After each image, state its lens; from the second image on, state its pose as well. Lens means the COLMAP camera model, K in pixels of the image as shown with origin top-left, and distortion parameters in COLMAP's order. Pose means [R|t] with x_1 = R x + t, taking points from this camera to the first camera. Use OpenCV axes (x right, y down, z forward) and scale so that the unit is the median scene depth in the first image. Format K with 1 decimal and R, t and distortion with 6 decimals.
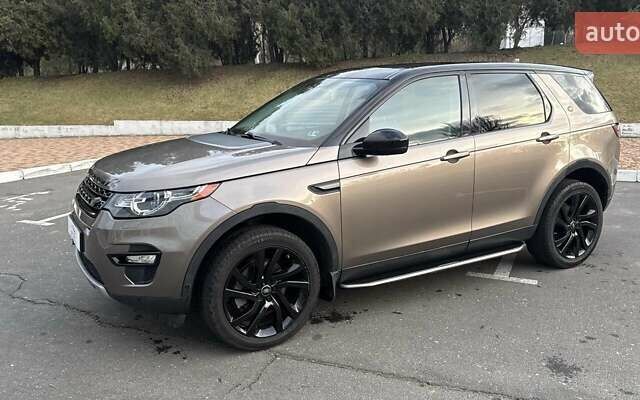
lens RADIAL K [[561.2, 0, 320.0], [0, 561.2, 200.0], [0, 0, 1]] dist [0.158396, -0.312424]
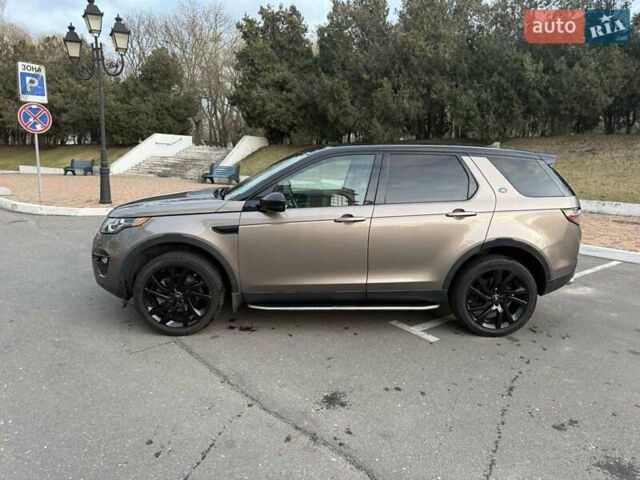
lens RADIAL K [[453.9, 0, 320.0], [0, 453.9, 240.0], [0, 0, 1]] dist [0.059286, -0.085770]
pose [[0.885902, 0.126505, -0.446289, 0.538698], [-0.132804, 0.990992, 0.017285, -0.035954], [0.444456, 0.043957, 0.894722, 0.081443]]
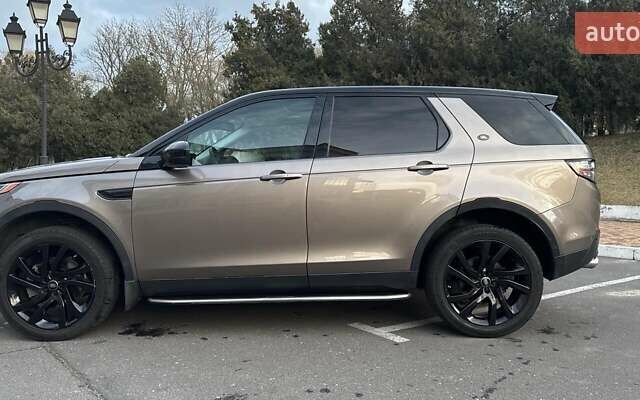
lens RADIAL K [[561.2, 0, 320.0], [0, 561.2, 200.0], [0, 0, 1]] dist [0.158396, -0.312424]
pose [[0.867034, 0.029629, -0.497366, 0.654130], [-0.112060, 0.984252, -0.136714, 0.068492], [0.485483, 0.174271, 0.856701, 0.208002]]
